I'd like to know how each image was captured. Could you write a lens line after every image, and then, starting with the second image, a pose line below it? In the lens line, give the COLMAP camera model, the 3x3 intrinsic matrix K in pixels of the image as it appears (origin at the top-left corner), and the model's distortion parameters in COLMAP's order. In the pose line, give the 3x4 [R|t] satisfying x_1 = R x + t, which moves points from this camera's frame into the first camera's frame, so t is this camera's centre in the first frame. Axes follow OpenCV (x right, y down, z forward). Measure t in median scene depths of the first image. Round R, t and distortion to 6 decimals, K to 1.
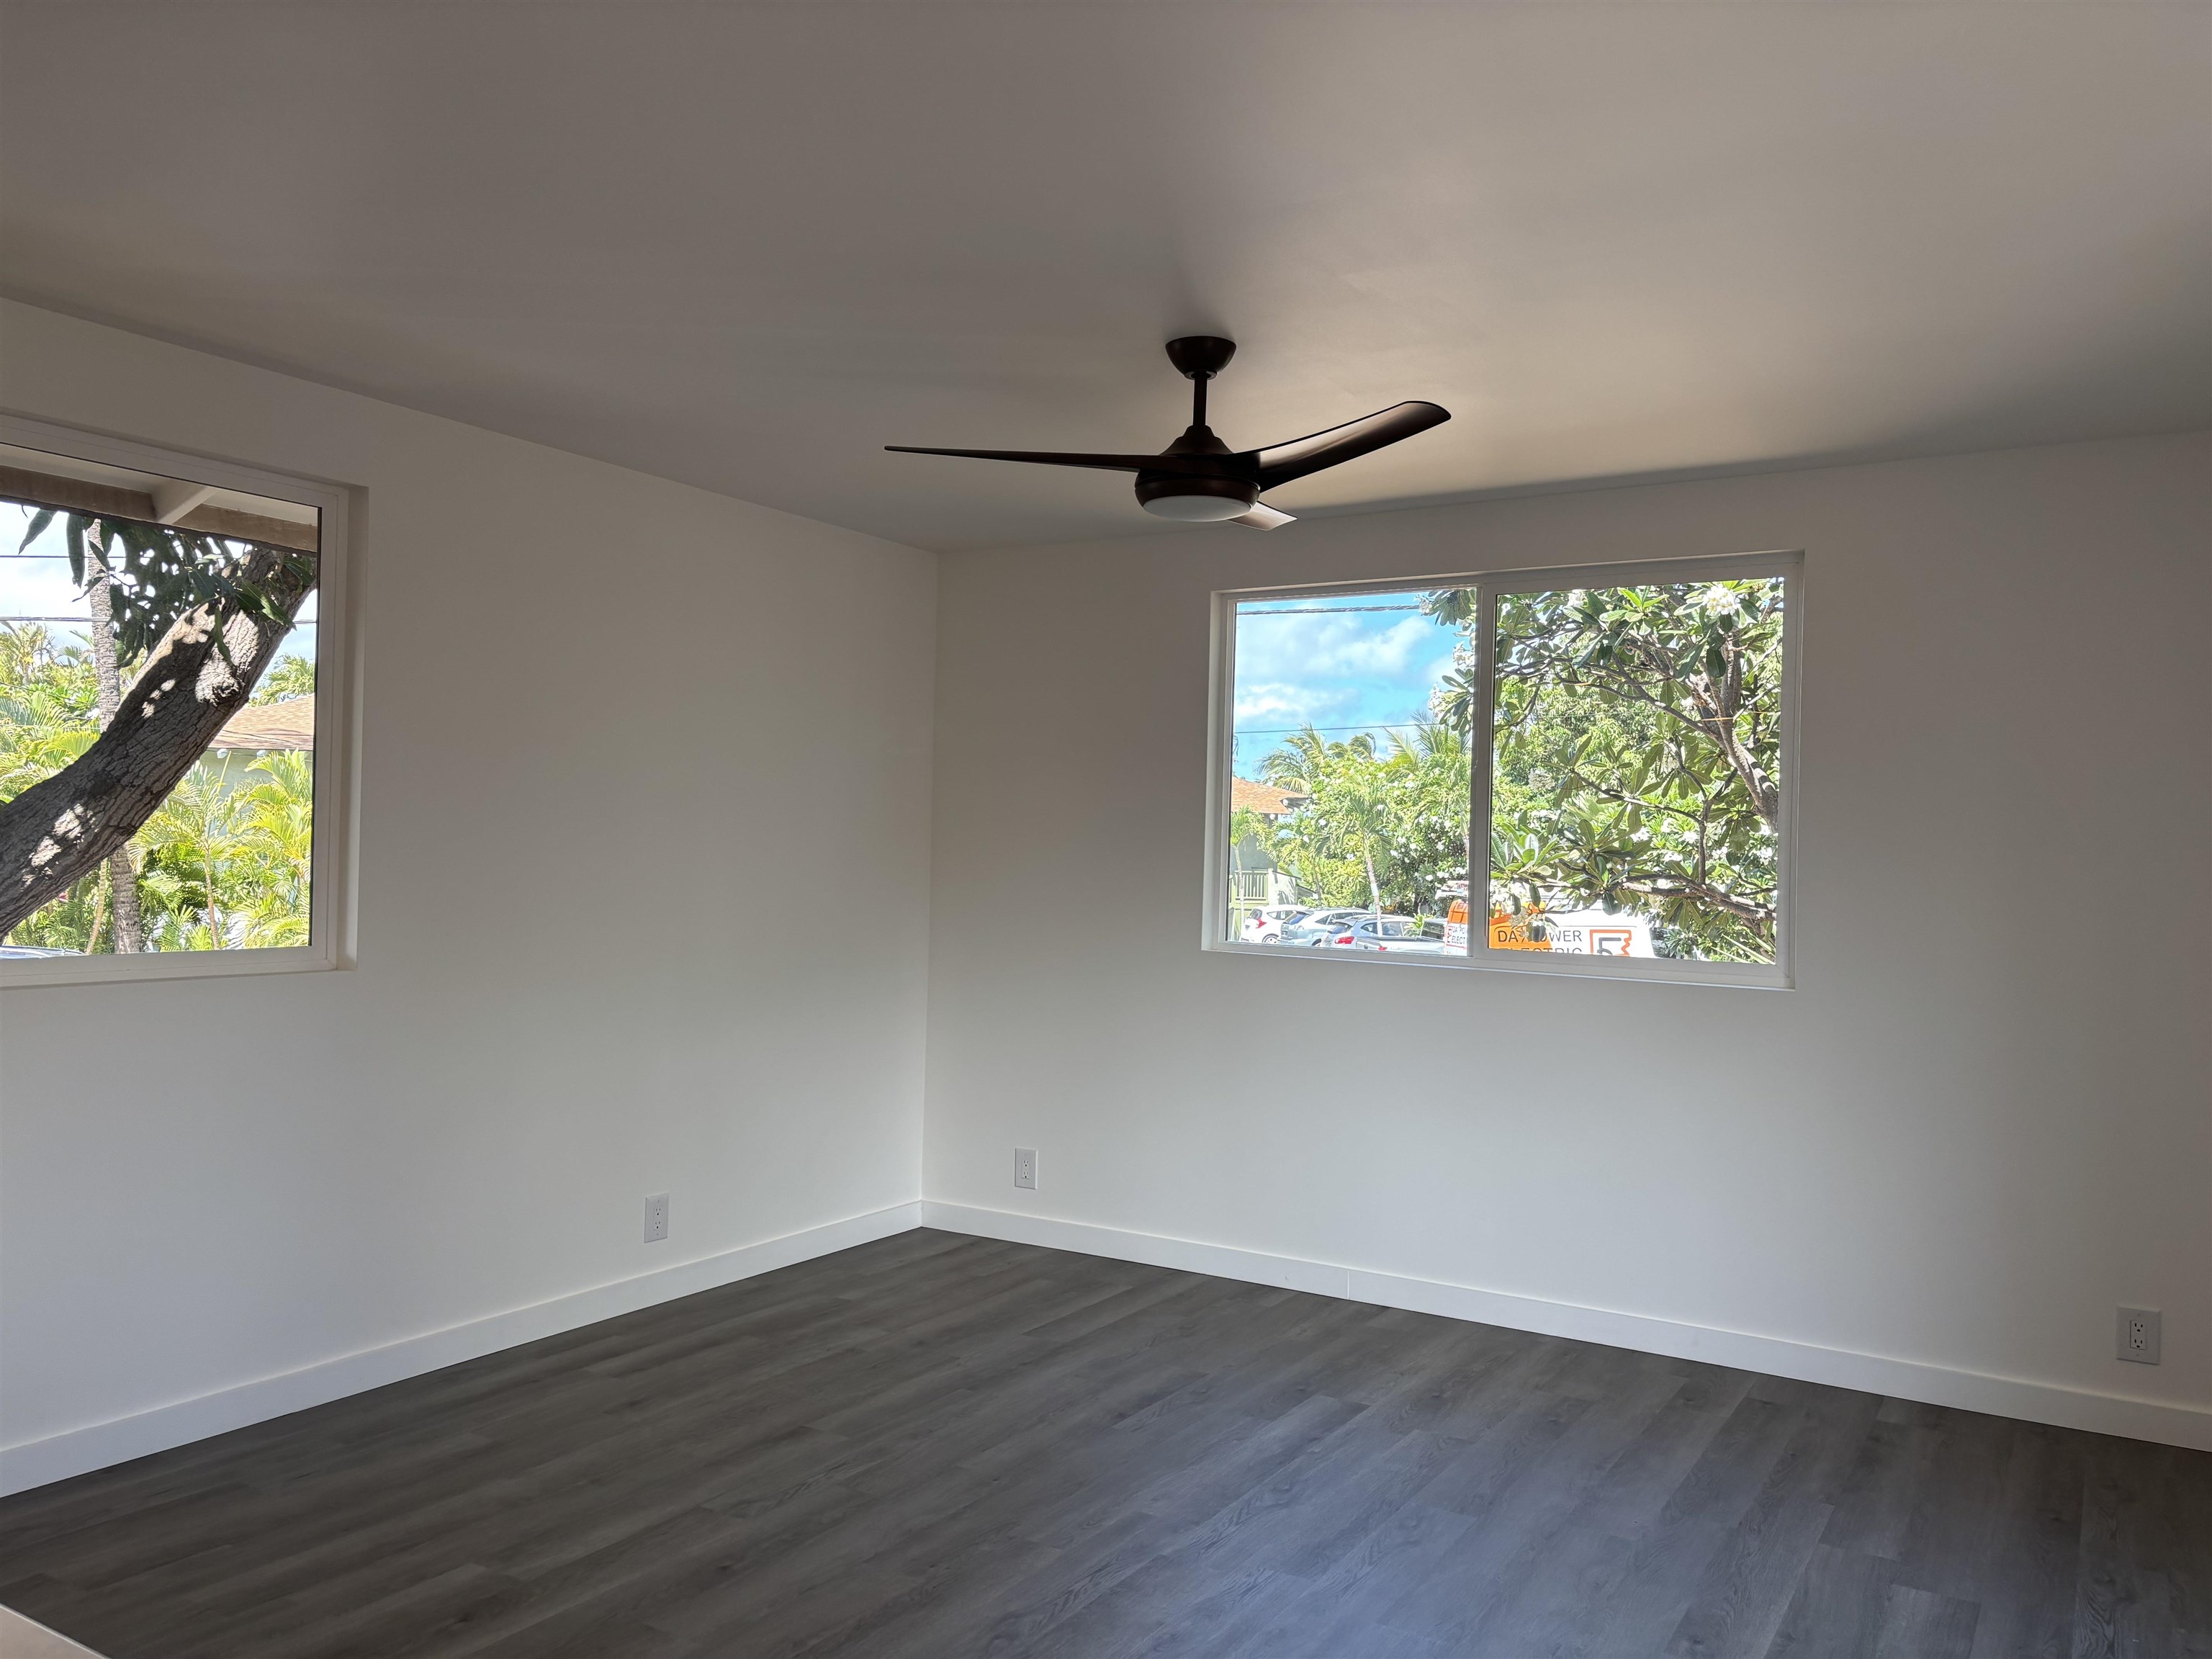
lens RADIAL K [[1657.7, 0, 1106.0], [0, 1657.7, 829.5], [0, 0, 1]] dist [0.004717, -0.002854]
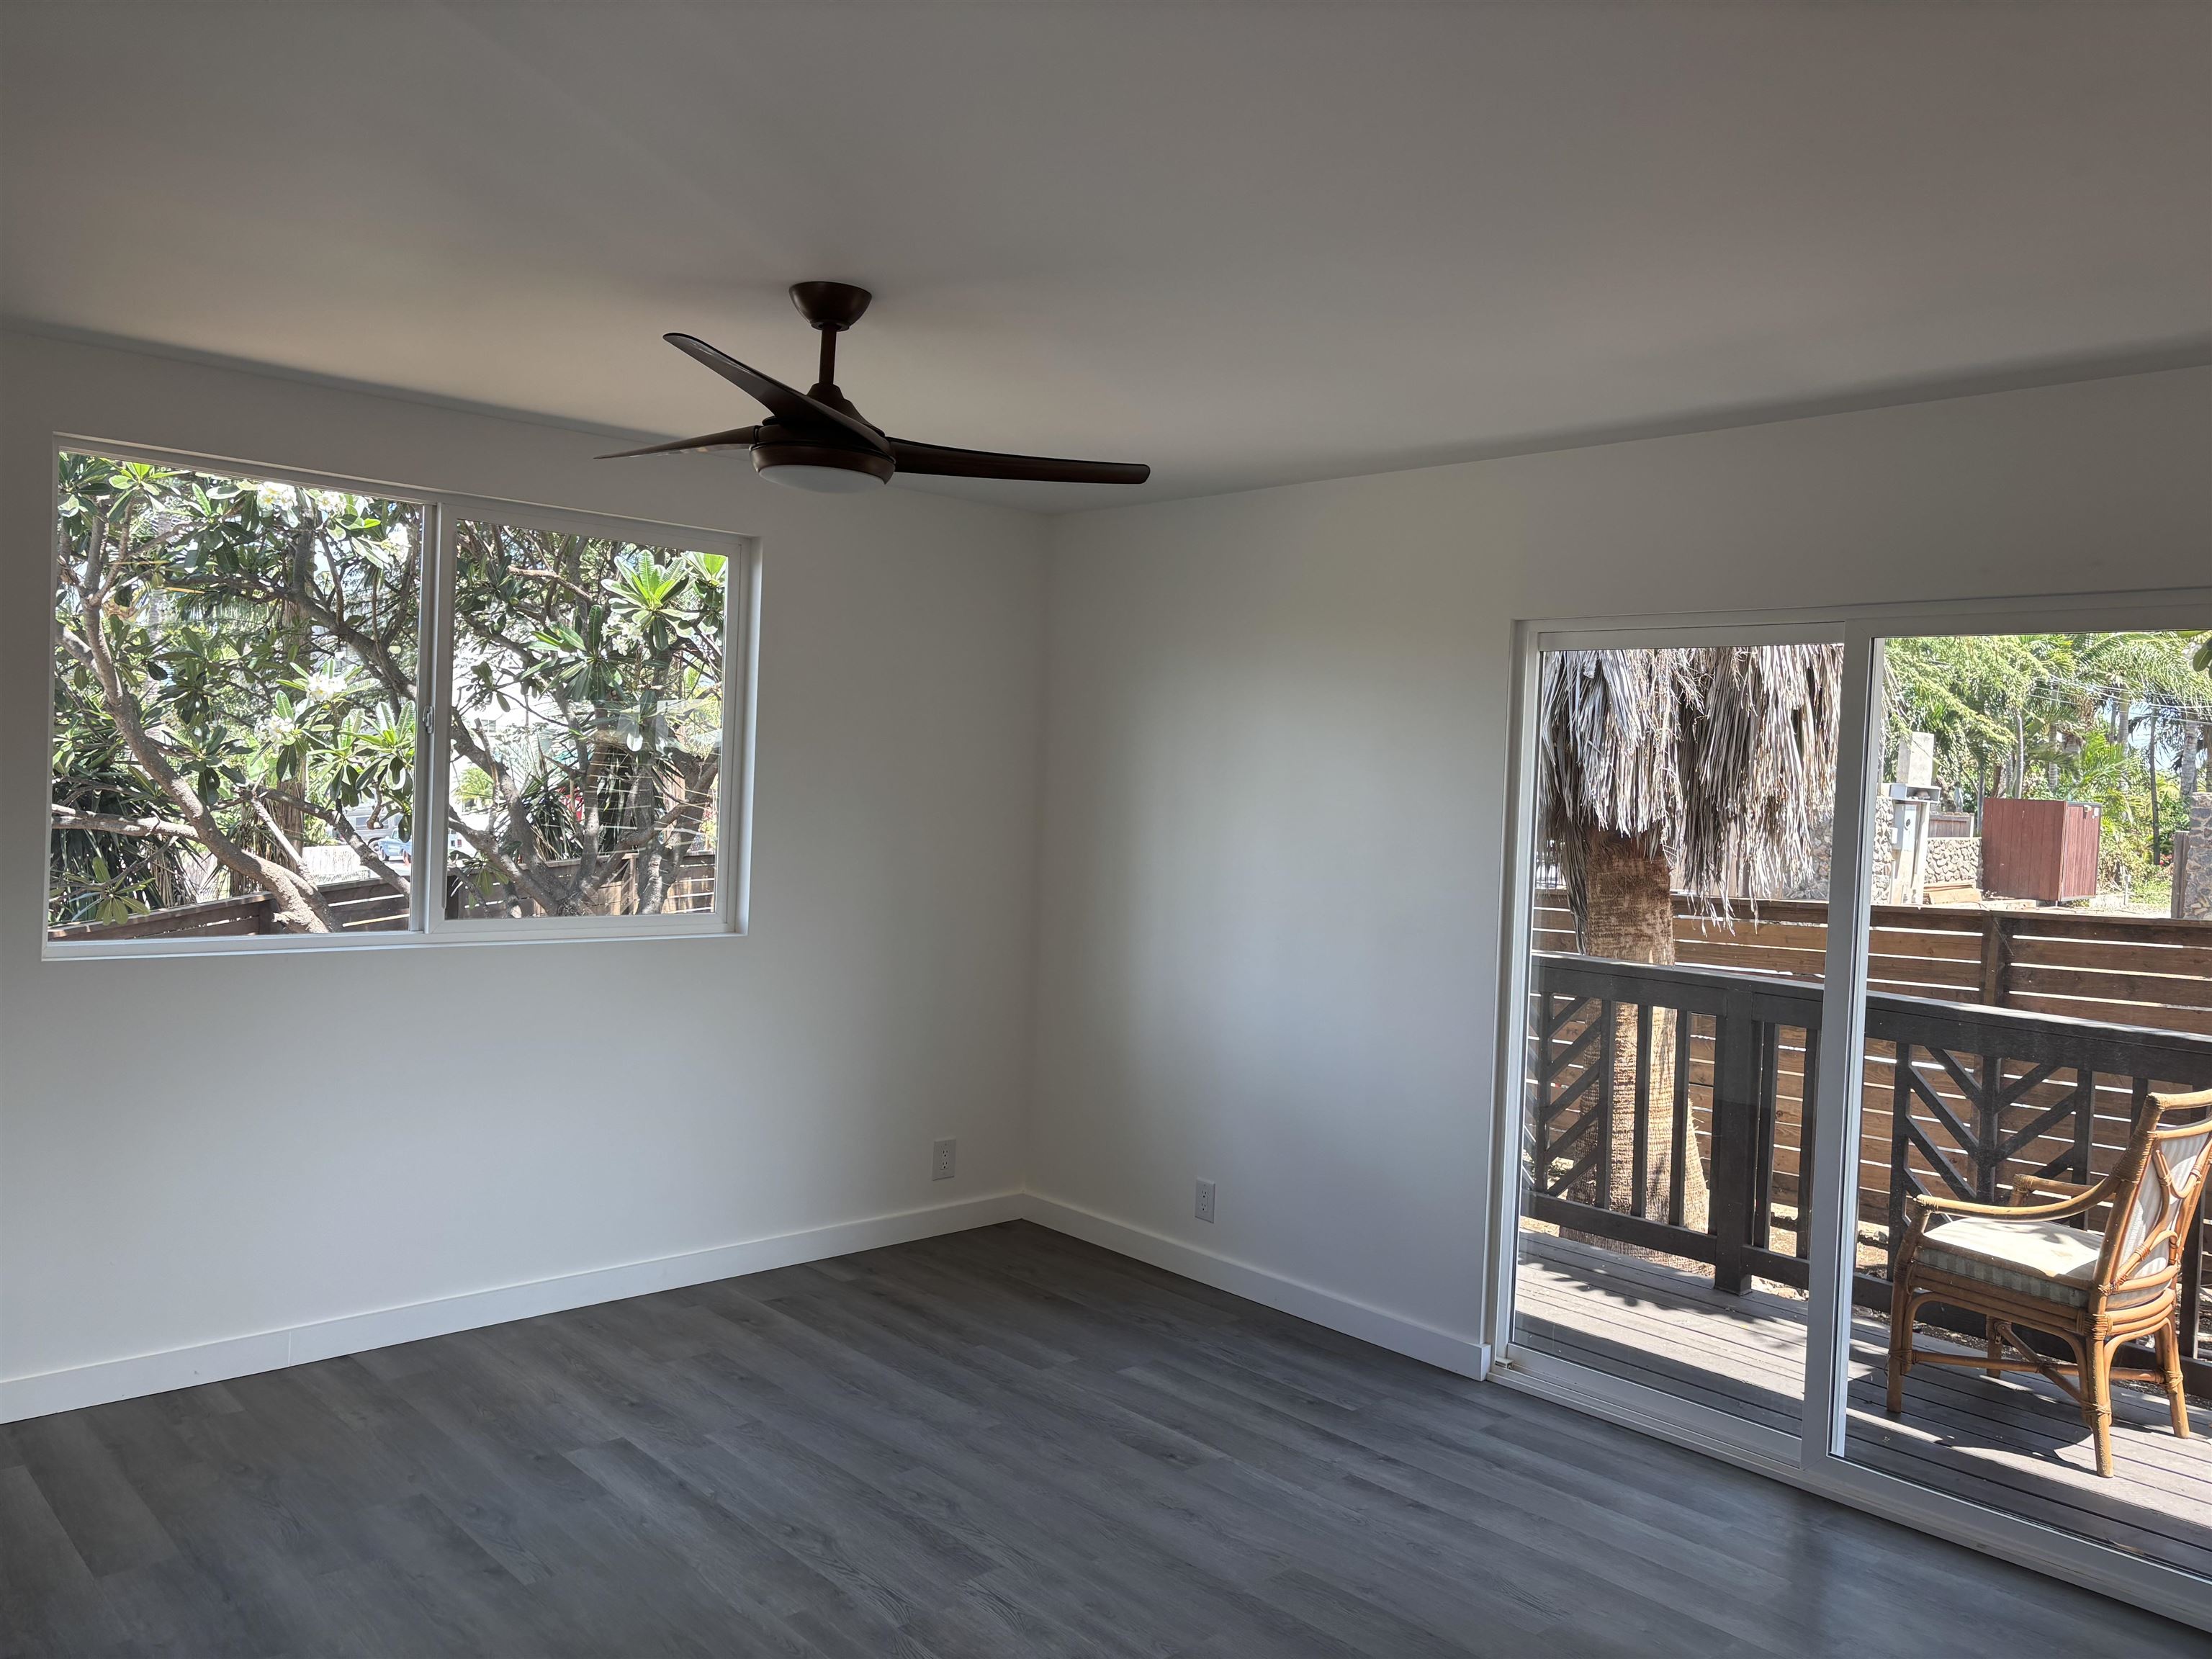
lens RADIAL K [[1657.7, 0, 1106.0], [0, 1657.7, 829.5], [0, 0, 1]] dist [0.004717, -0.002854]
pose [[0.280341, -0.052665, 0.958455, -0.637607], [-0.046531, 0.996574, 0.068369, -0.066162], [-0.958772, -0.063764, 0.276930, 0.513488]]
